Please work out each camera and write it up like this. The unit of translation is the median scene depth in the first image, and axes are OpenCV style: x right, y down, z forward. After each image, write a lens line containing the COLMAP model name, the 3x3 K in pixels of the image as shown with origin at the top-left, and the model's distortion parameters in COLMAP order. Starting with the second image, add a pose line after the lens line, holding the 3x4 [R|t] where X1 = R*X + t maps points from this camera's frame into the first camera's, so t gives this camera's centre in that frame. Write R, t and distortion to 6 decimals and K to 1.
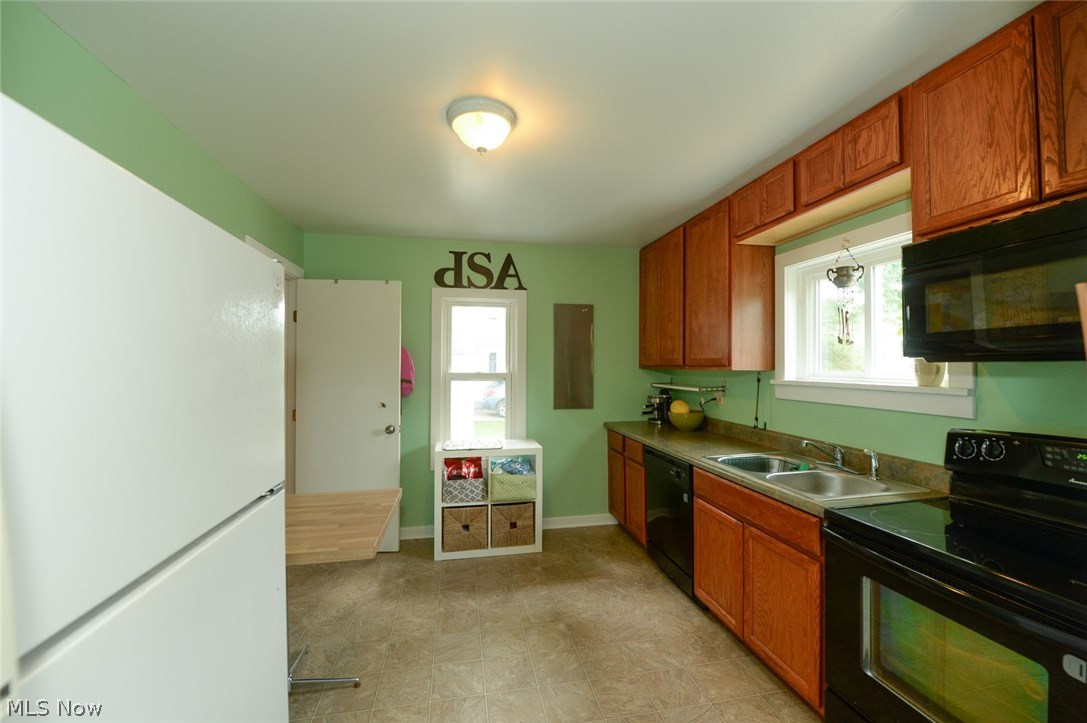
lens RADIAL K [[434.1, 0, 541.7], [0, 434.1, 362.8], [0, 0, 1]] dist [-0.014623, -0.002271]
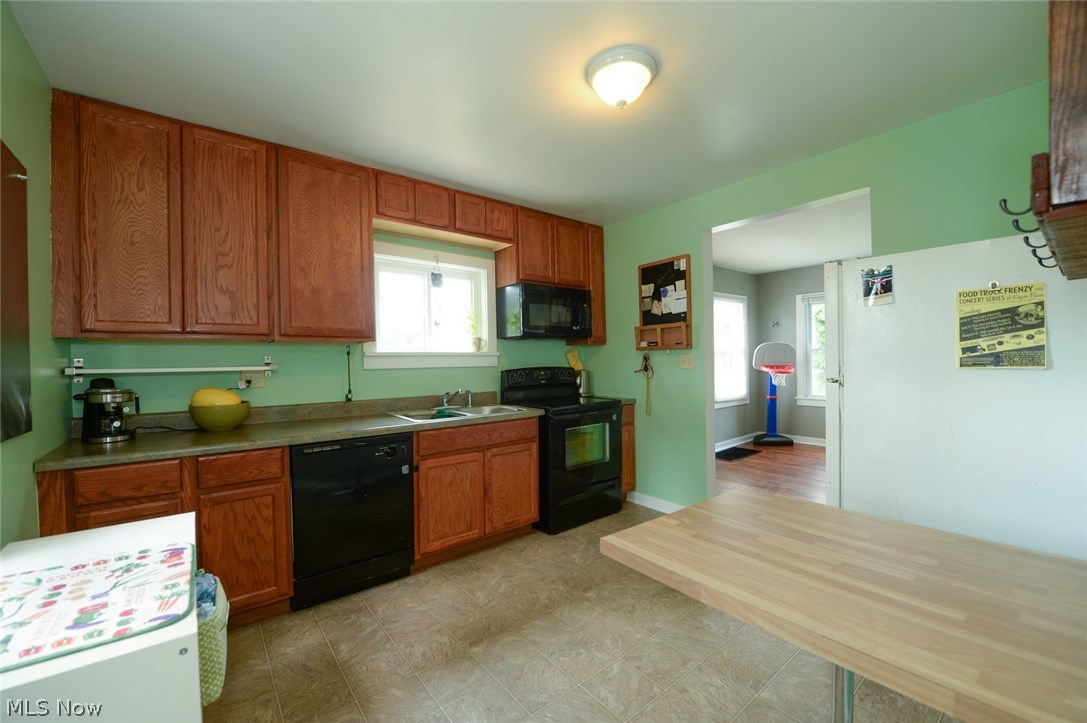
lens RADIAL K [[434.1, 0, 541.7], [0, 434.1, 362.8], [0, 0, 1]] dist [-0.014623, -0.002271]
pose [[-0.460465, 0.003684, 0.887670, -0.723339], [0.012720, 0.999916, 0.002449, 0.078643], [-0.887587, 0.012418, -0.460473, 1.259476]]
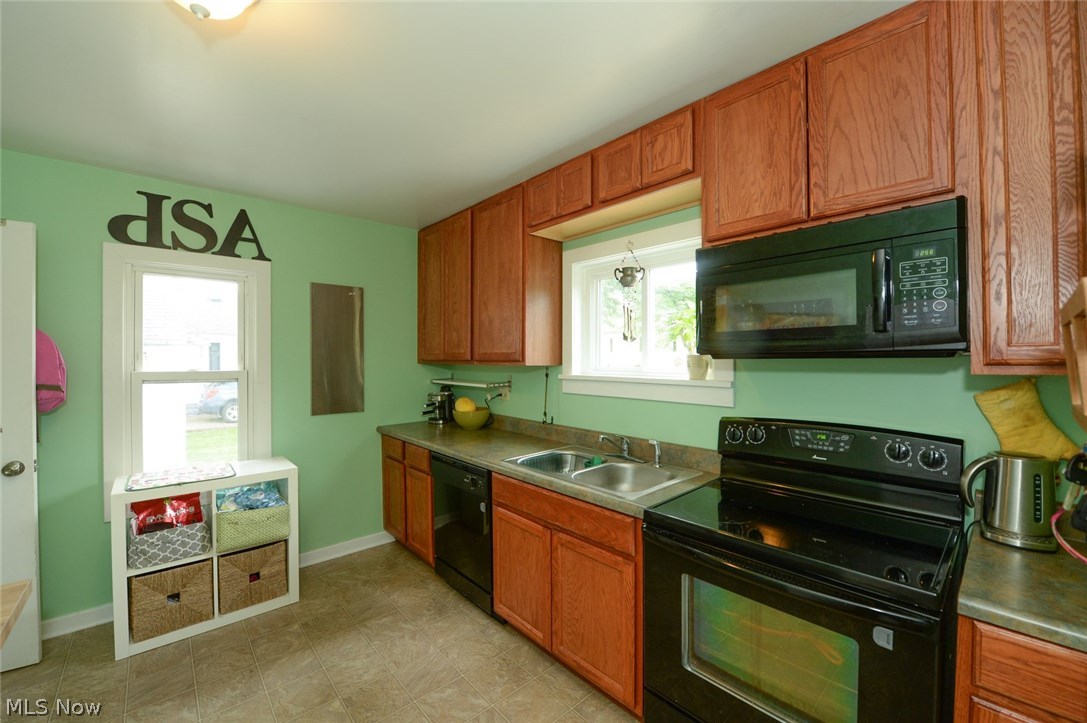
lens RADIAL K [[434.1, 0, 541.7], [0, 434.1, 362.8], [0, 0, 1]] dist [-0.014623, -0.002271]
pose [[0.858496, -0.006819, 0.512775, -0.026025], [-0.001706, 0.999868, 0.016153, -0.005242], [-0.512817, -0.014743, 0.858371, 0.176401]]
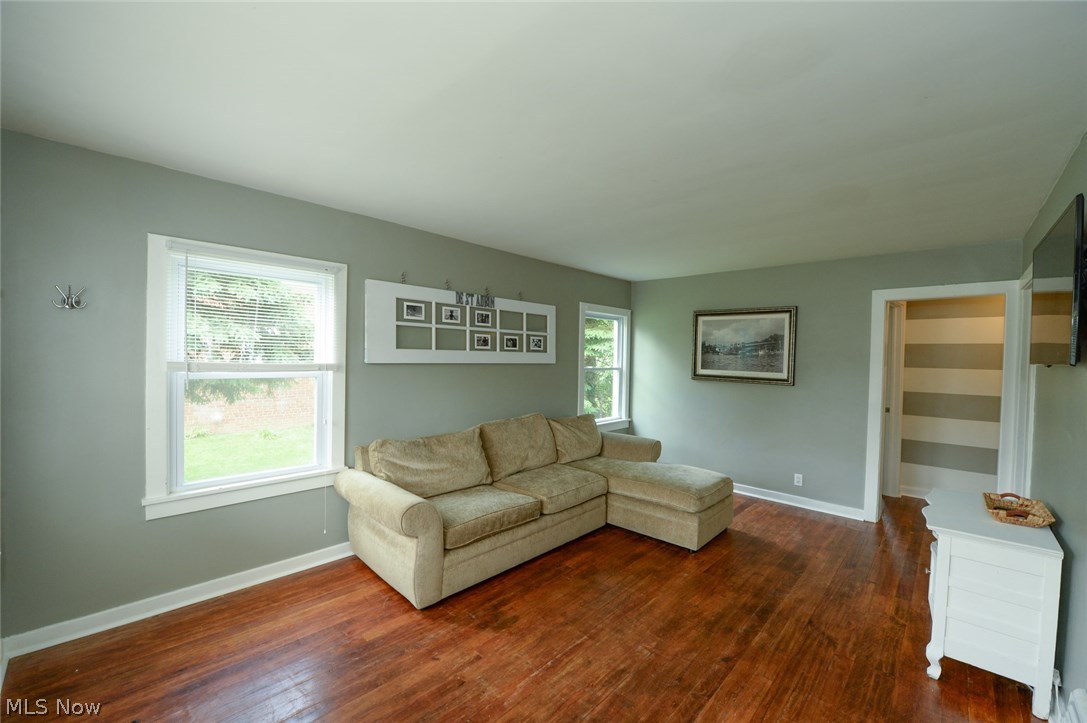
lens RADIAL K [[434.1, 0, 541.7], [0, 434.1, 362.8], [0, 0, 1]] dist [-0.014623, -0.002271]
pose [[-0.817095, -0.007289, -0.576457, 0.697228], [-0.013889, 0.999879, 0.007043, -0.027706], [0.576336, 0.013761, -0.817097, 0.036131]]
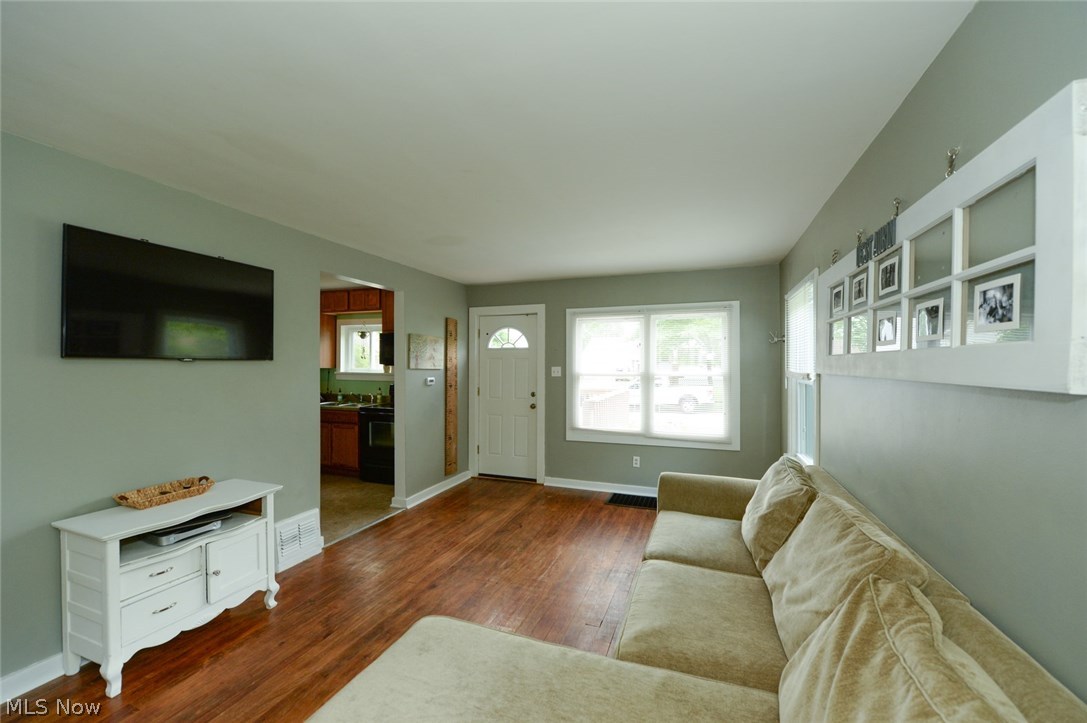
lens RADIAL K [[434.6, 0, 541.5], [0, 434.6, 362.1], [0, 0, 1]] dist [-0.017440, -0.000553]
pose [[0.518721, 0.005837, 0.854924, -1.024421], [-0.011642, 0.999932, 0.000237, -0.032150], [-0.854864, -0.010075, 0.518754, -1.347240]]
